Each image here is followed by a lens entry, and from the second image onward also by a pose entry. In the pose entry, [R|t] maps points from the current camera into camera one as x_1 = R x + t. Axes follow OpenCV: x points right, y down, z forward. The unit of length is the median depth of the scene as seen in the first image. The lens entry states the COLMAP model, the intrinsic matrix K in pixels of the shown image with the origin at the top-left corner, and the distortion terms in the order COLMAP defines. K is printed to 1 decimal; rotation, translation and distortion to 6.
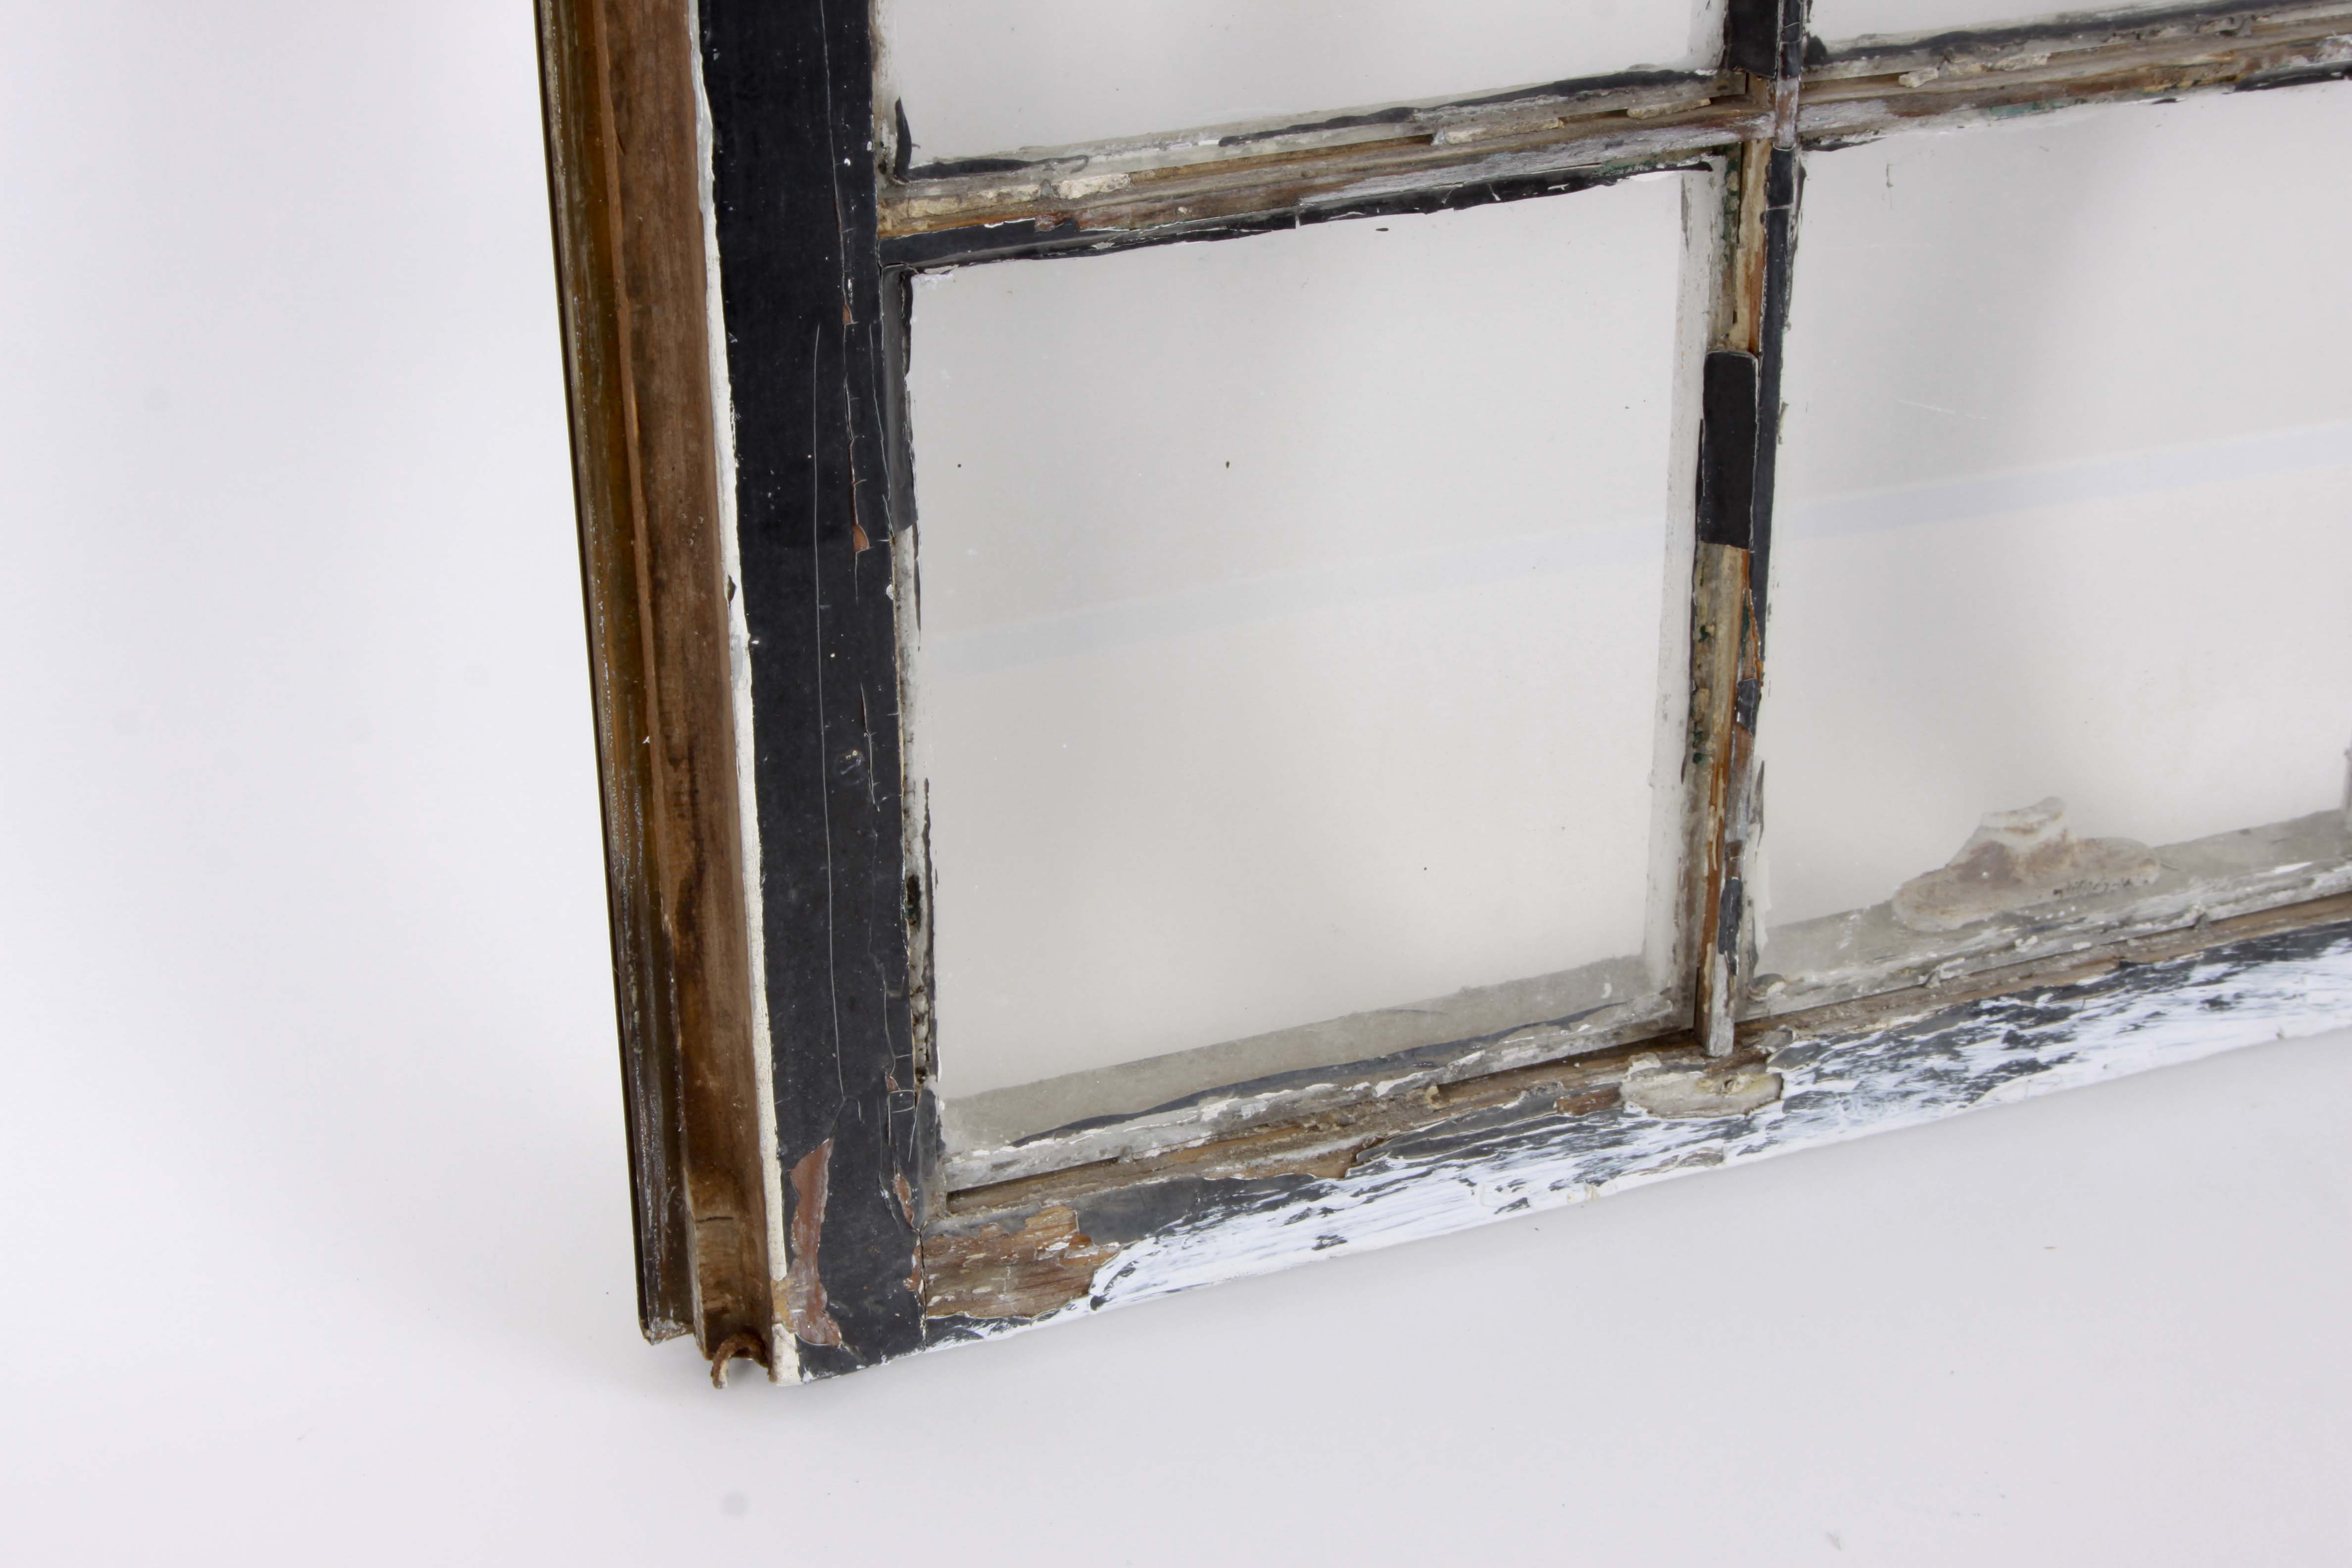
lens RADIAL K [[3879.8, 0, 1188.1], [0, 3879.8, 788.5], [0, 0, 1]] dist [0.003299, 0.000000]
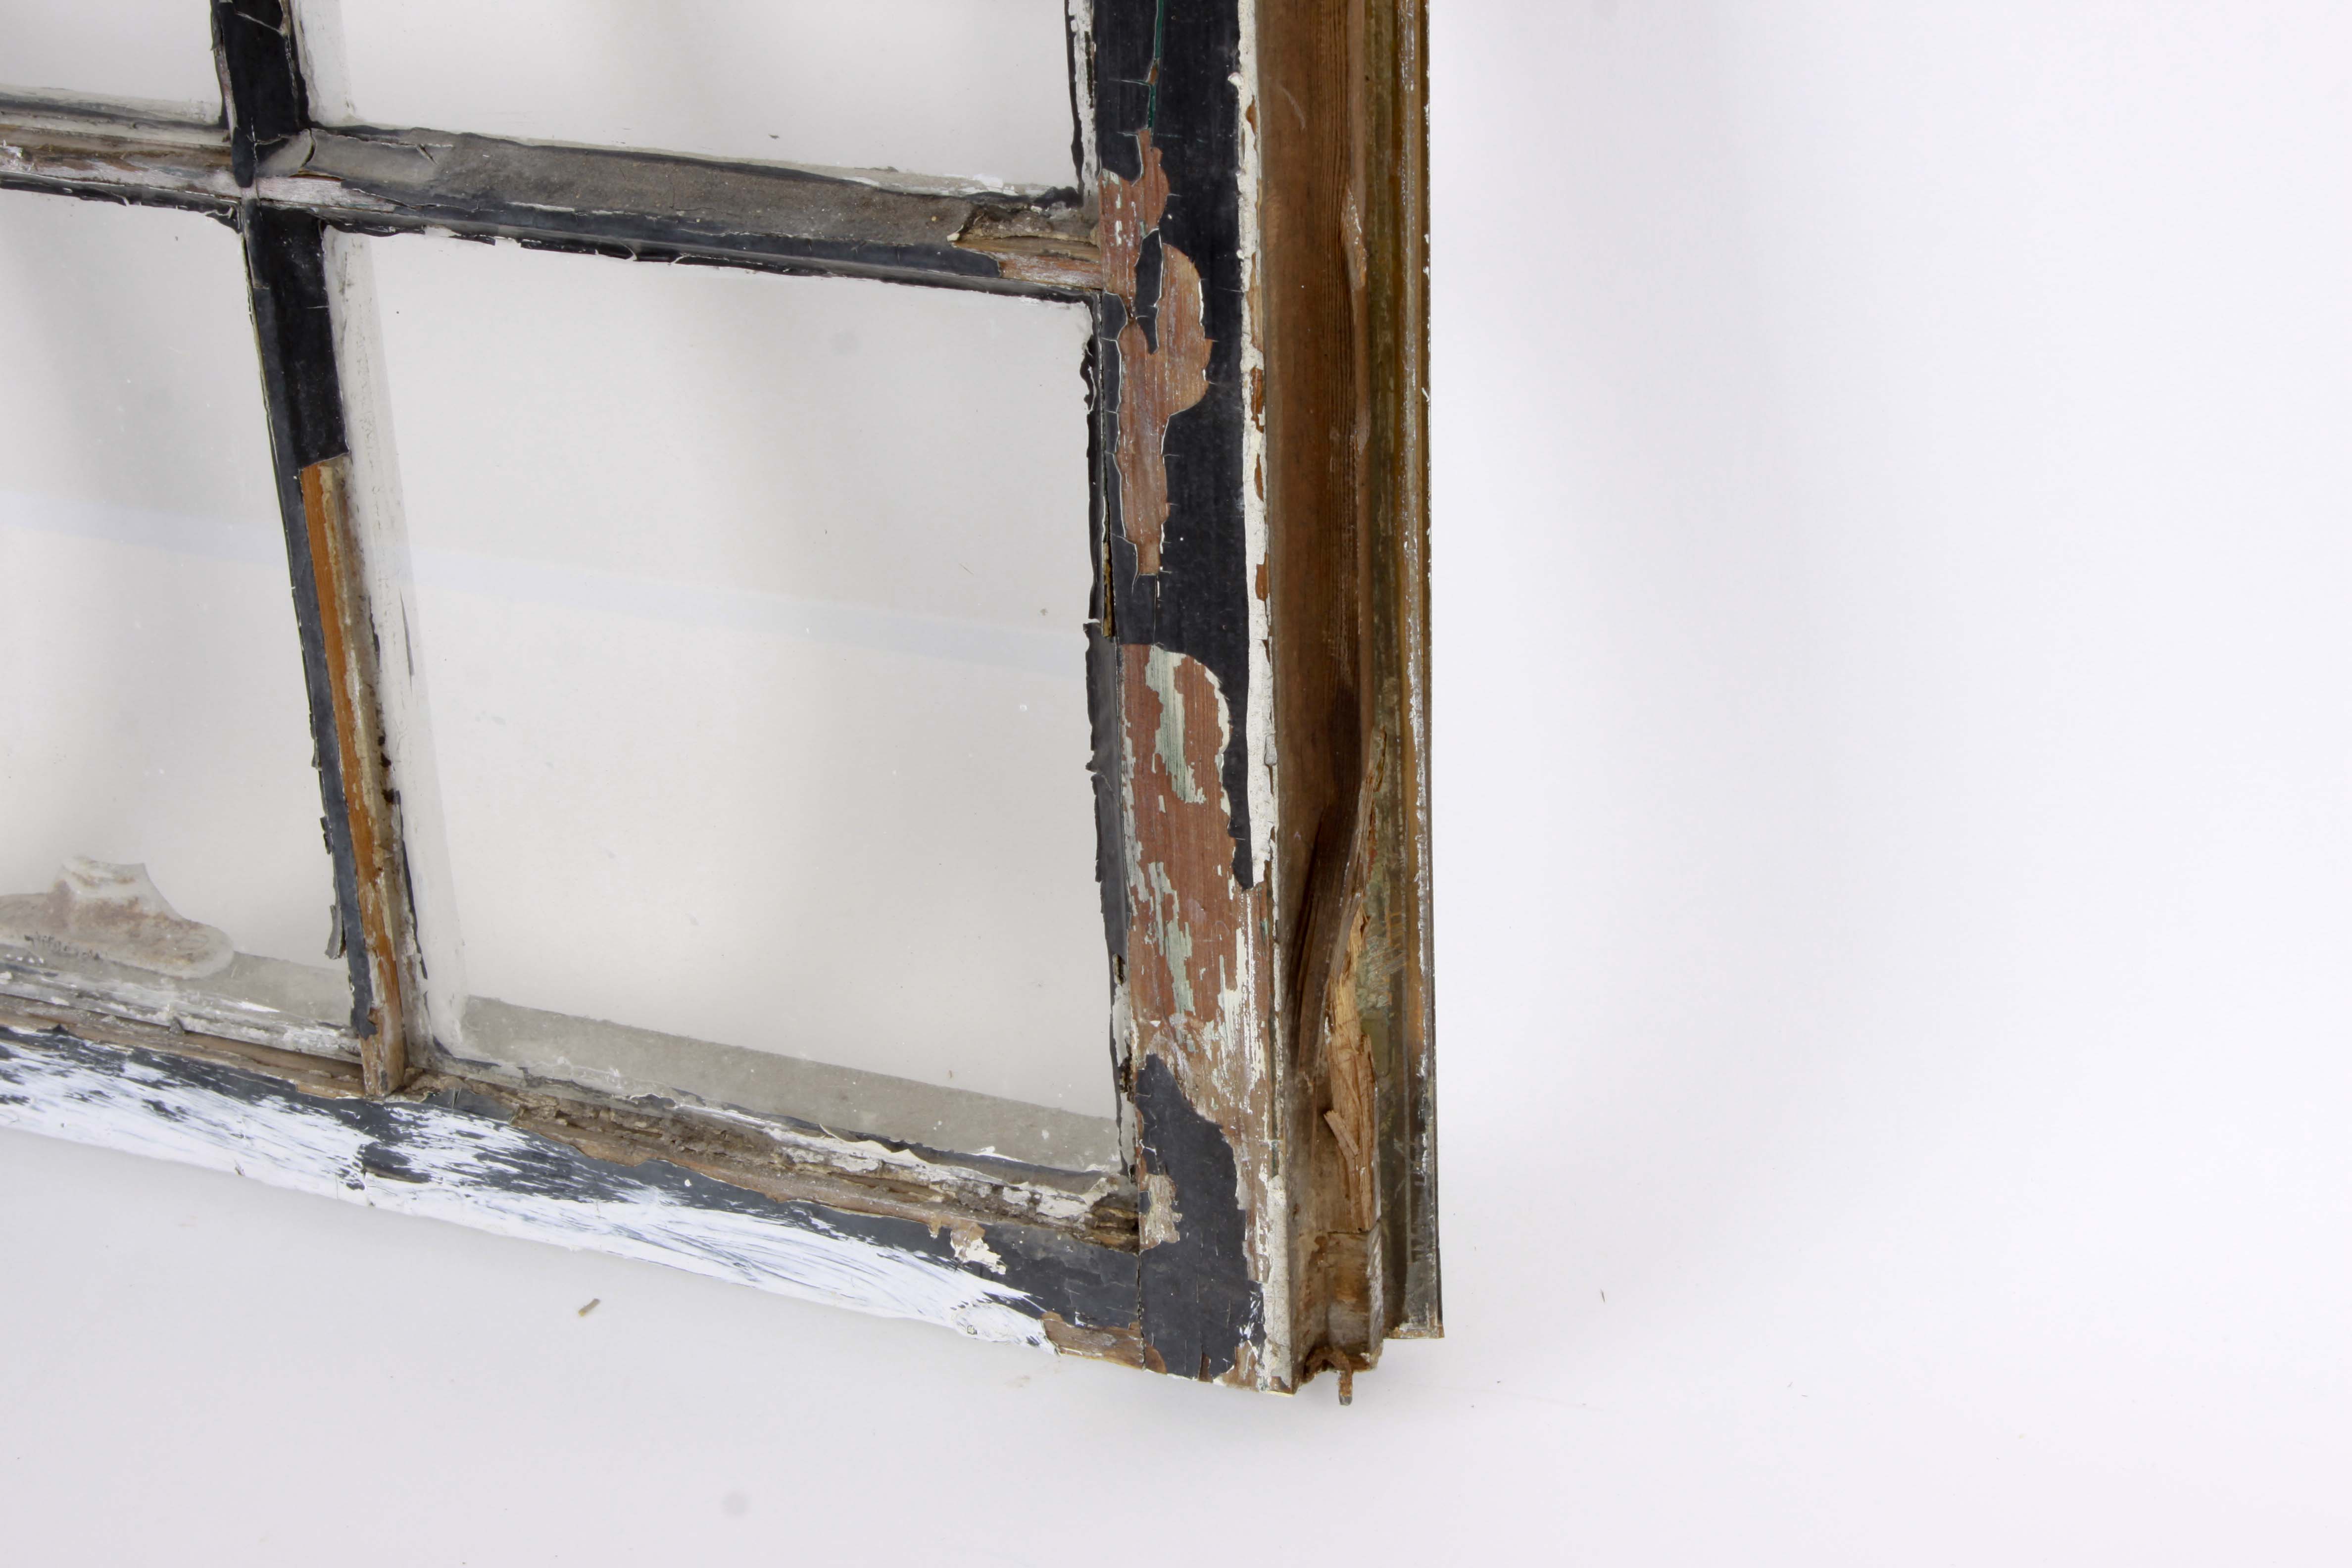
lens RADIAL K [[3879.8, 0, 1194.8], [0, 3879.8, 776.6], [0, 0, 1]] dist [0.003299, 0.000000]
pose [[0.723516, 0.292009, -0.625504, 1.170245], [-0.290744, 0.950738, 0.107540, -0.232509], [0.626093, 0.104055, 0.772774, 0.432061]]
